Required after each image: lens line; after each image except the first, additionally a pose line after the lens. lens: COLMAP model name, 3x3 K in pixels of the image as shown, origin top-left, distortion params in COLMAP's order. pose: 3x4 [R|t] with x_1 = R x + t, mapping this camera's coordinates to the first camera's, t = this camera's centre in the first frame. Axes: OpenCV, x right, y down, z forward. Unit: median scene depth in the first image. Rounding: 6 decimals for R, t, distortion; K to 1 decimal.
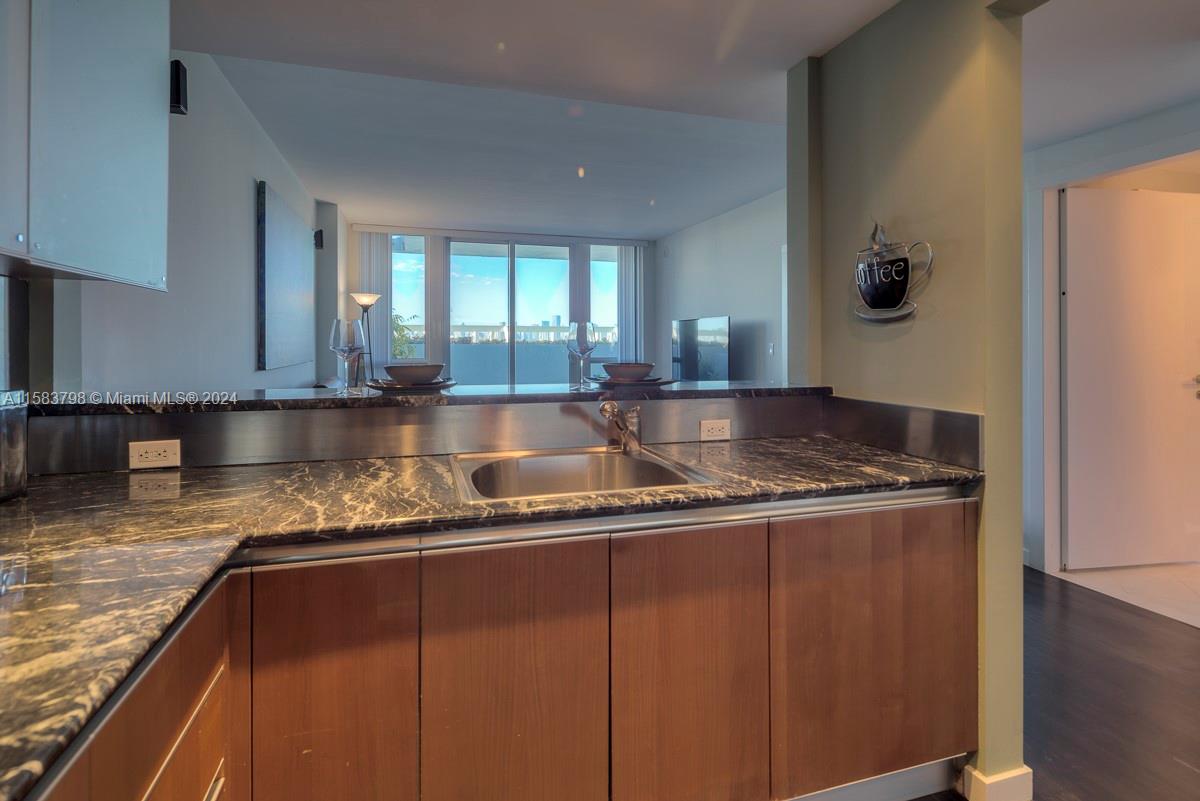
lens RADIAL K [[581.5, 0, 597.8], [0, 581.5, 347.2], [0, 0, 1]] dist [-0.000123, -0.001624]
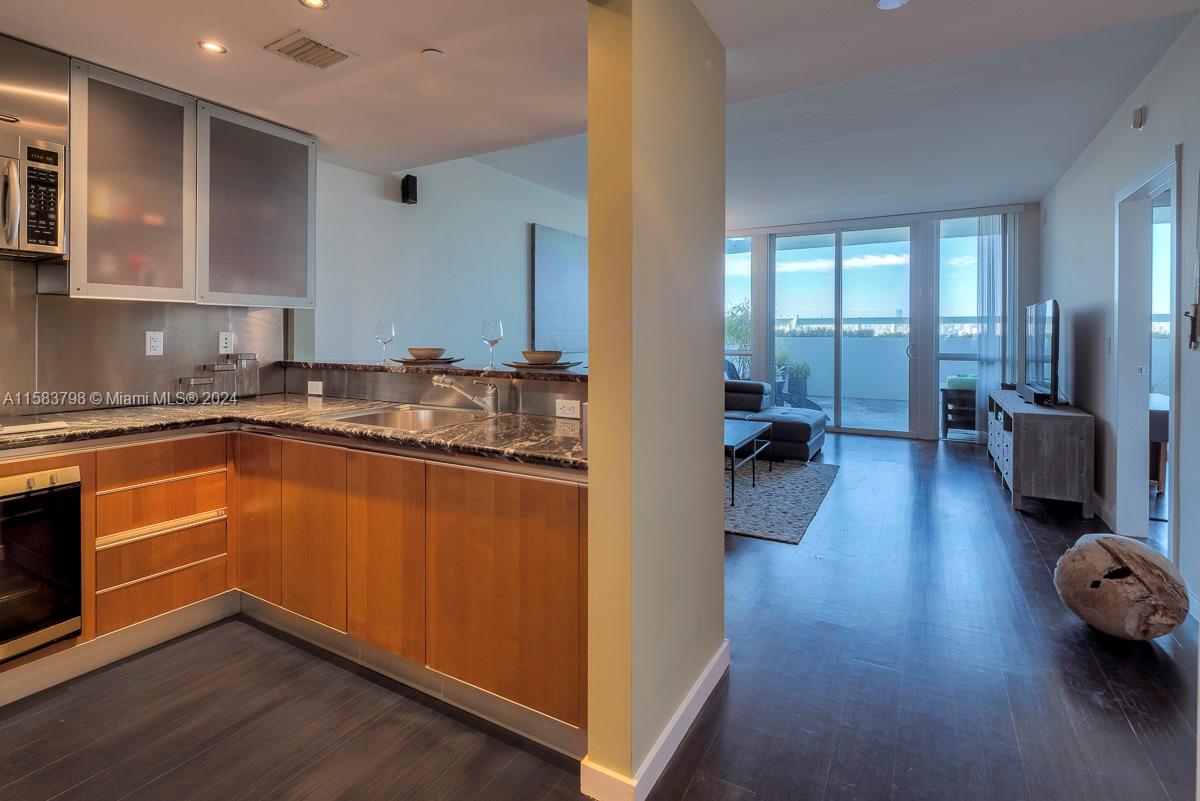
lens RADIAL K [[581.5, 0, 587.1], [0, 581.5, 338.0], [0, 0, 1]] dist [-0.000123, -0.001624]
pose [[0.677584, 0.005244, -0.735426, 0.289258], [-0.009269, 0.999956, -0.001409, 0.000149], [0.735387, 0.007772, 0.677603, 0.061929]]
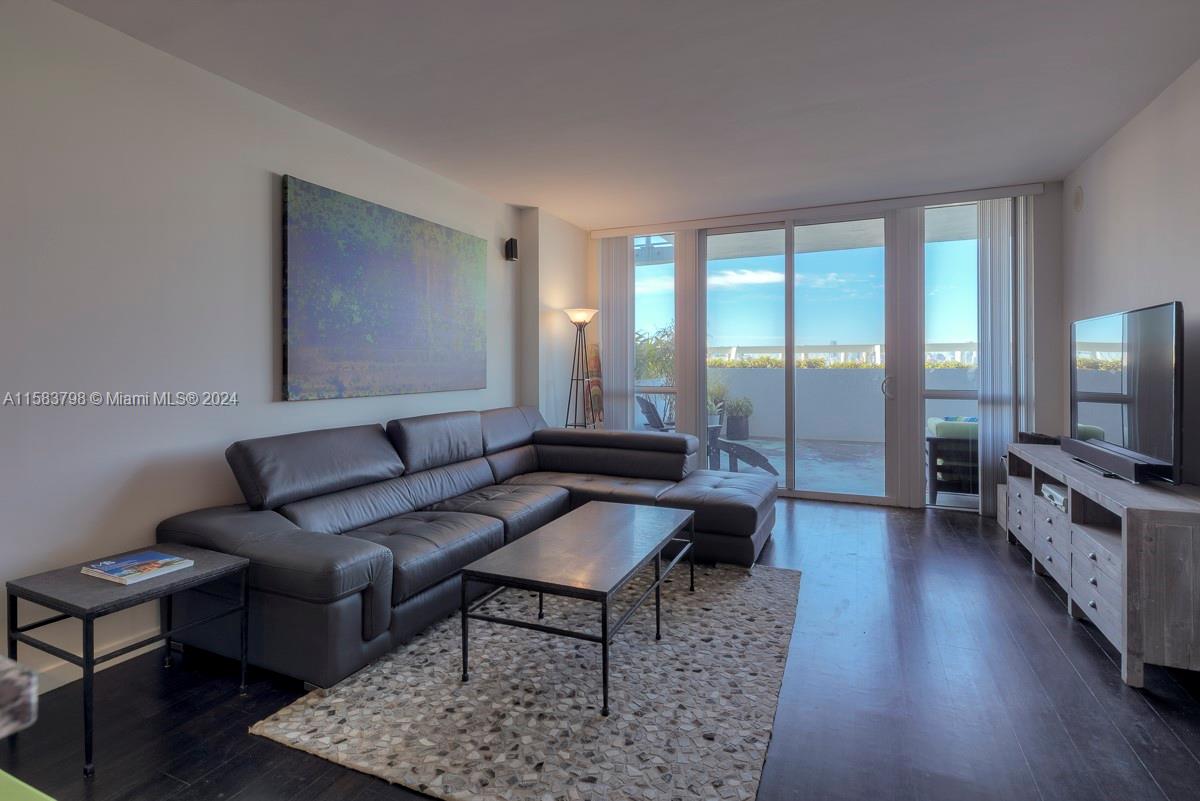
lens RADIAL K [[581.5, 0, 589.7], [0, 581.5, 367.2], [0, 0, 1]] dist [-0.000123, -0.001624]
pose [[0.740884, -0.005124, -0.671614, 0.152480], [-0.001210, 0.999959, -0.008965, -0.001246], [0.671632, 0.007455, 0.740847, 0.341299]]
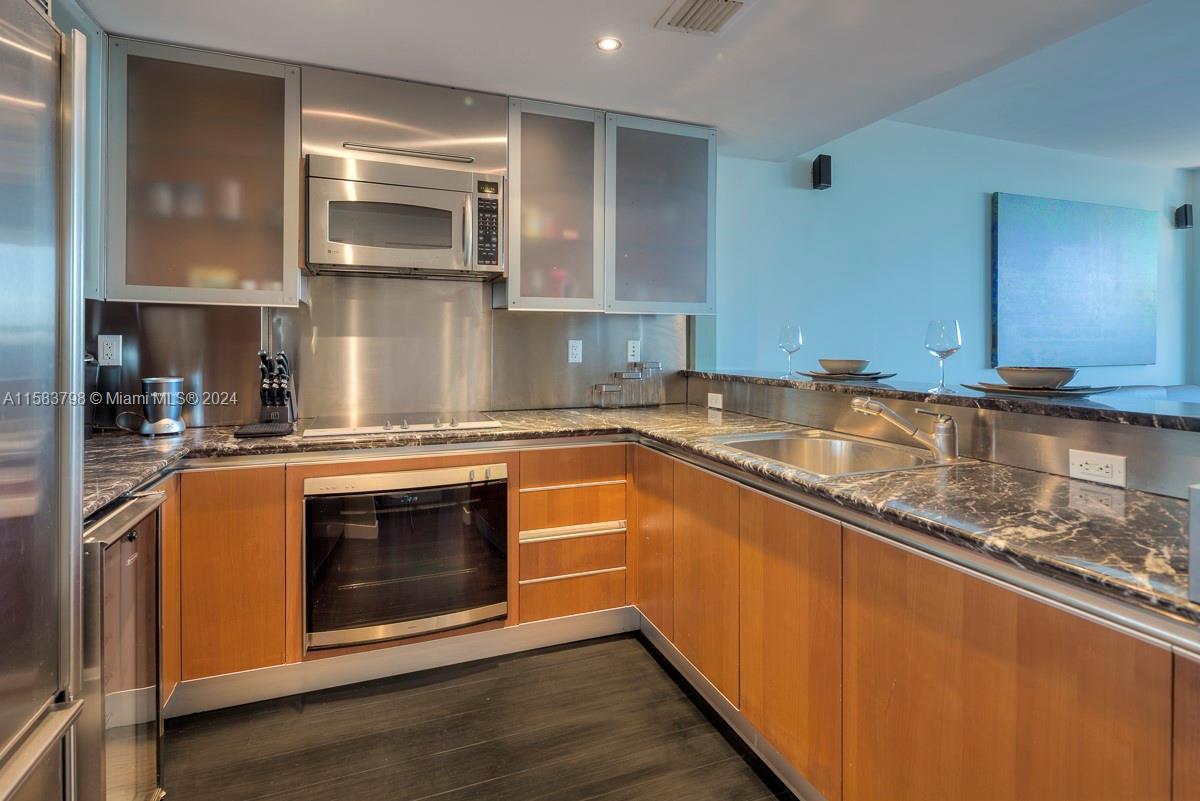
lens RADIAL K [[581.5, 0, 581.3], [0, 581.5, 345.2], [0, 0, 1]] dist [-0.000123, -0.001624]
pose [[0.052246, 0.003419, -0.998628, 0.227717], [-0.009192, 0.999953, 0.002943, 0.000139], [0.998592, 0.009026, 0.052275, 0.093322]]
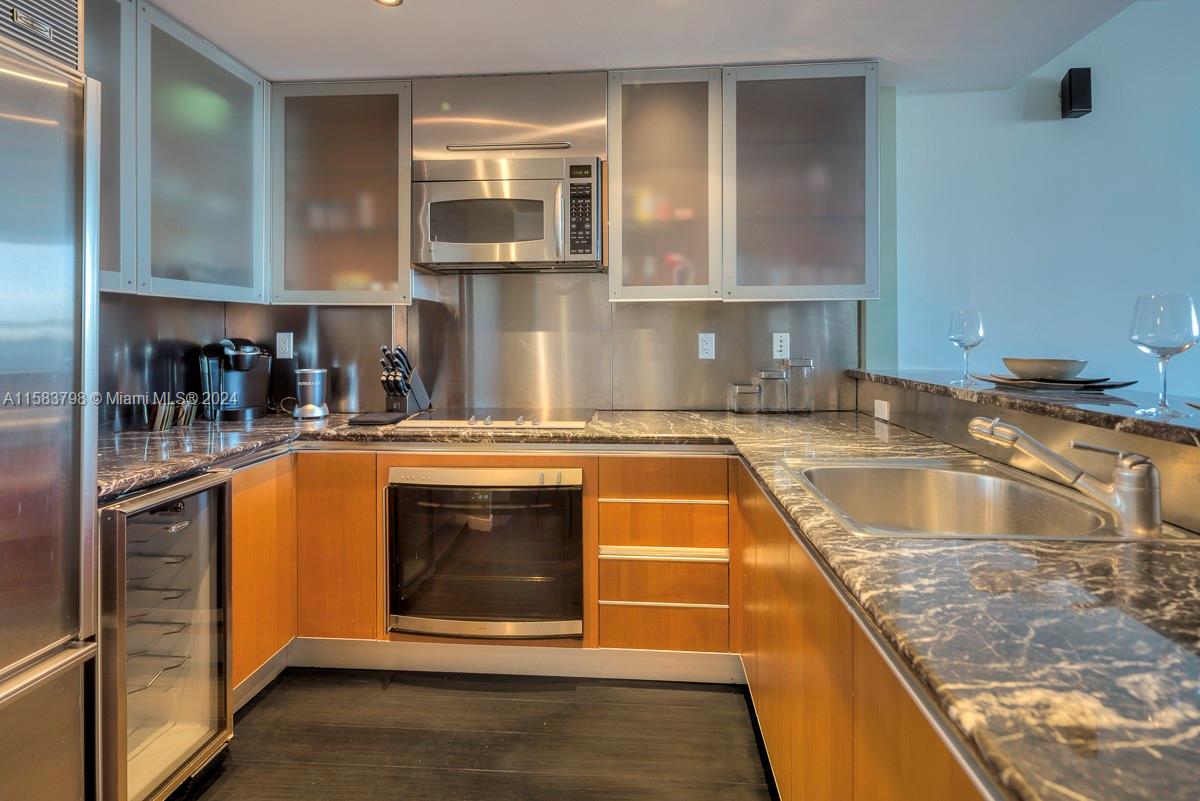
lens RADIAL K [[581.5, 0, 607.7], [0, 581.5, 335.3], [0, 0, 1]] dist [-0.000123, -0.001624]
pose [[-0.369819, -0.002918, -0.929099, 0.178019], [-0.002209, 0.999995, -0.002261, -0.000066], [0.929101, 0.001216, -0.369824, 0.182454]]
